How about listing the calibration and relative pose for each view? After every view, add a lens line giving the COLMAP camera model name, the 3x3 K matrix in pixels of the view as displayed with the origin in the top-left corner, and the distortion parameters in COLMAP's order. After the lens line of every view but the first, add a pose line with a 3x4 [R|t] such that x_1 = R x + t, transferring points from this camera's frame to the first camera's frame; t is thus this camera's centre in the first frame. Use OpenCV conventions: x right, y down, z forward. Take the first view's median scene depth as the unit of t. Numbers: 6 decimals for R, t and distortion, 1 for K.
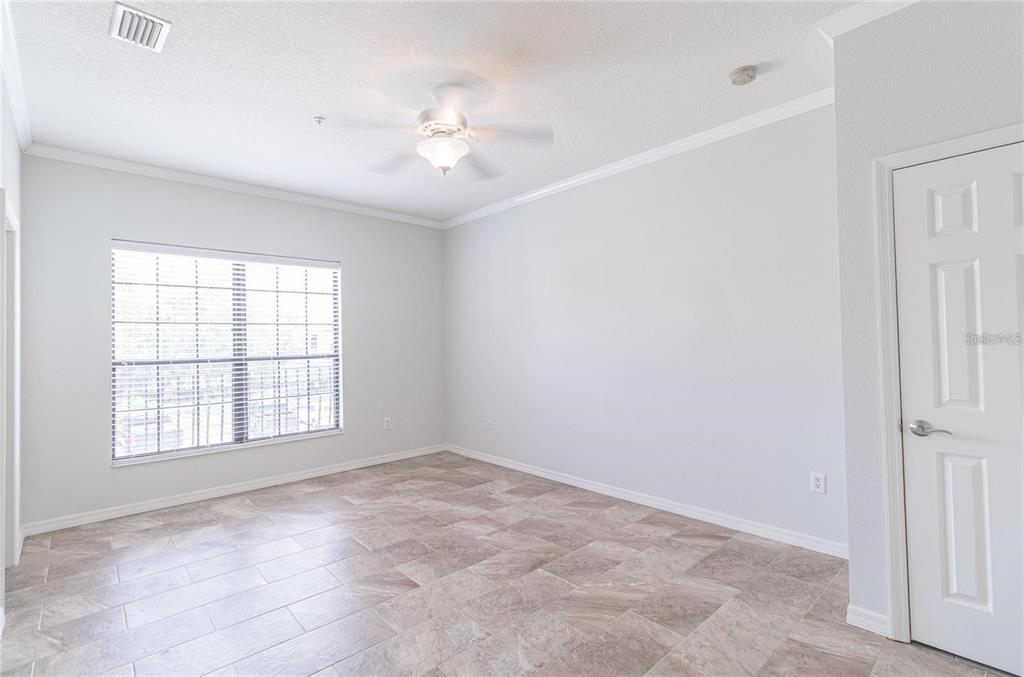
lens RADIAL K [[471.1, 0, 471.7], [0, 471.1, 334.9], [0, 0, 1]] dist [0.003832, -0.001121]
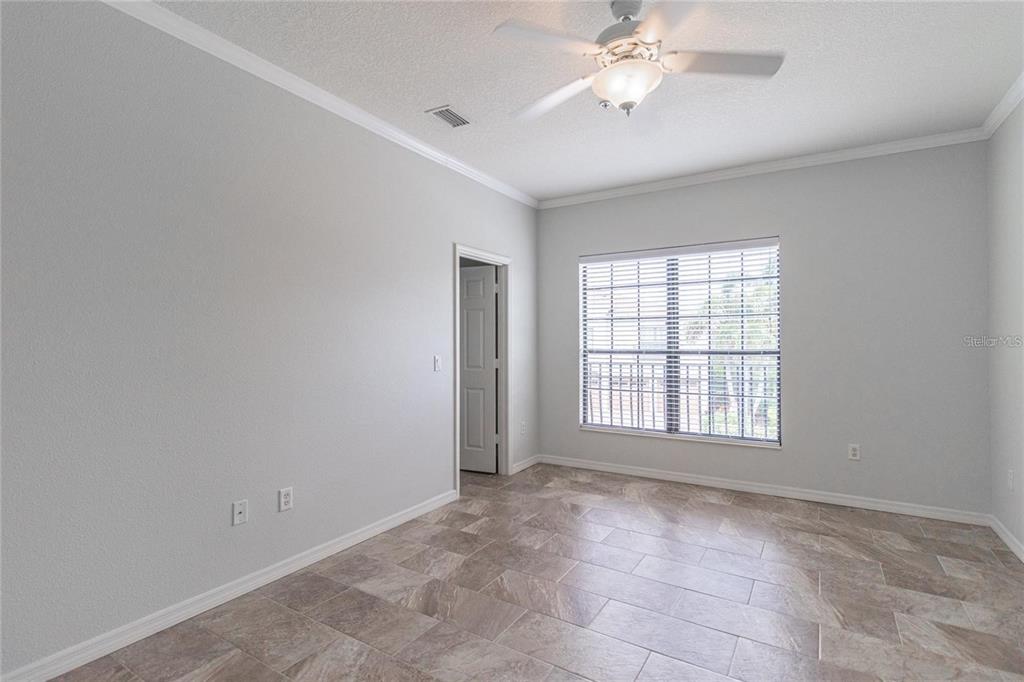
lens RADIAL K [[471.1, 0, 526.9], [0, 471.1, 341.2], [0, 0, 1]] dist [0.003832, -0.001121]
pose [[0.336216, 0.017753, -0.941617, 0.420419], [0.014565, 0.999605, 0.024047, -0.001436], [0.941672, -0.021800, 0.335825, 0.409759]]
